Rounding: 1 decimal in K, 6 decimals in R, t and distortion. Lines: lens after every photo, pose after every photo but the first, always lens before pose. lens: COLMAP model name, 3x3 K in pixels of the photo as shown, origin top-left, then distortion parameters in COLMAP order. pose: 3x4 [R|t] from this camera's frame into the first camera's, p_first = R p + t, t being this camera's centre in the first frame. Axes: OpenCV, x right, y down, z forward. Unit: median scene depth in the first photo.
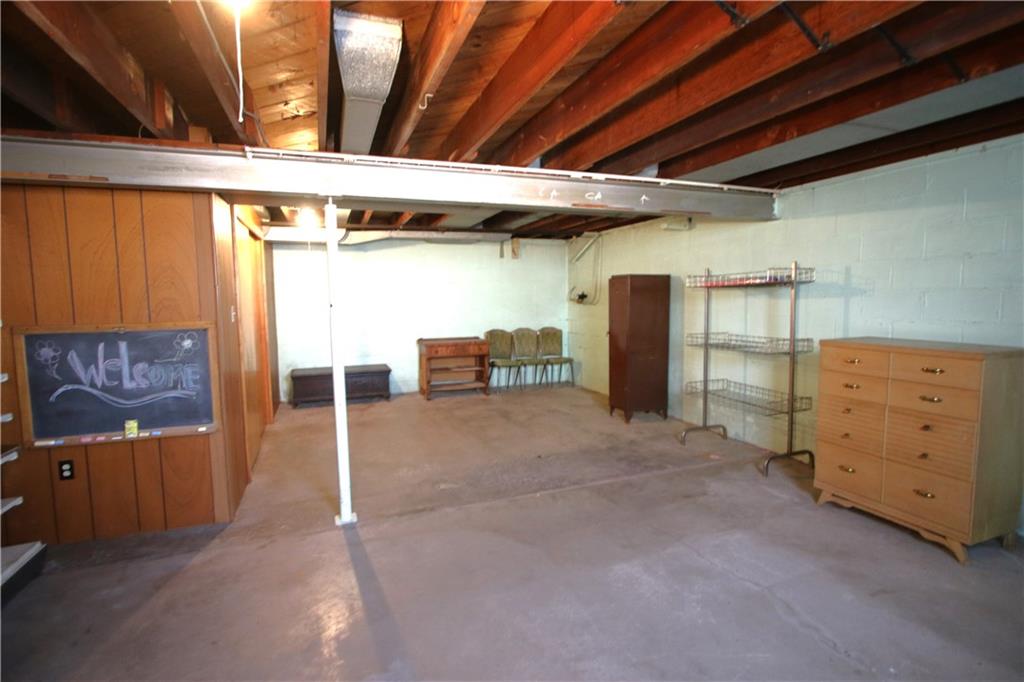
lens RADIAL K [[479.4, 0, 512.0], [0, 479.4, 341.0], [0, 0, 1]] dist [-0.000849, -0.000042]
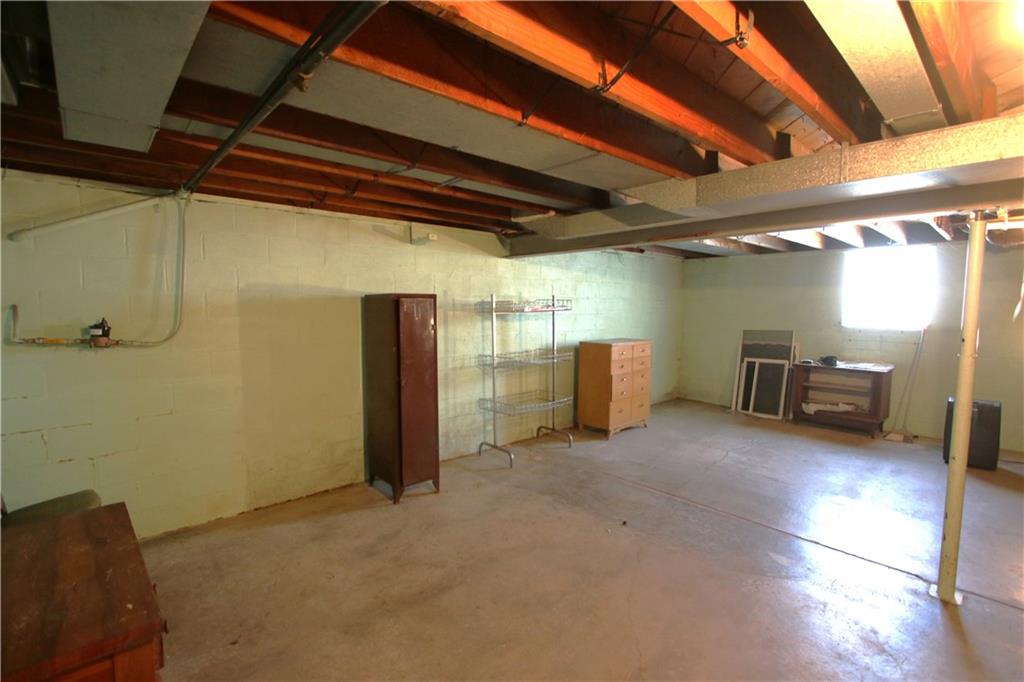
lens RADIAL K [[479.4, 0, 512.0], [0, 479.4, 341.0], [0, 0, 1]] dist [-0.000849, -0.000042]
pose [[-0.372011, -0.053656, 0.926676, -0.592356], [0.090230, 0.991510, 0.093633, -0.147692], [-0.923833, 0.118446, -0.364011, 1.426265]]
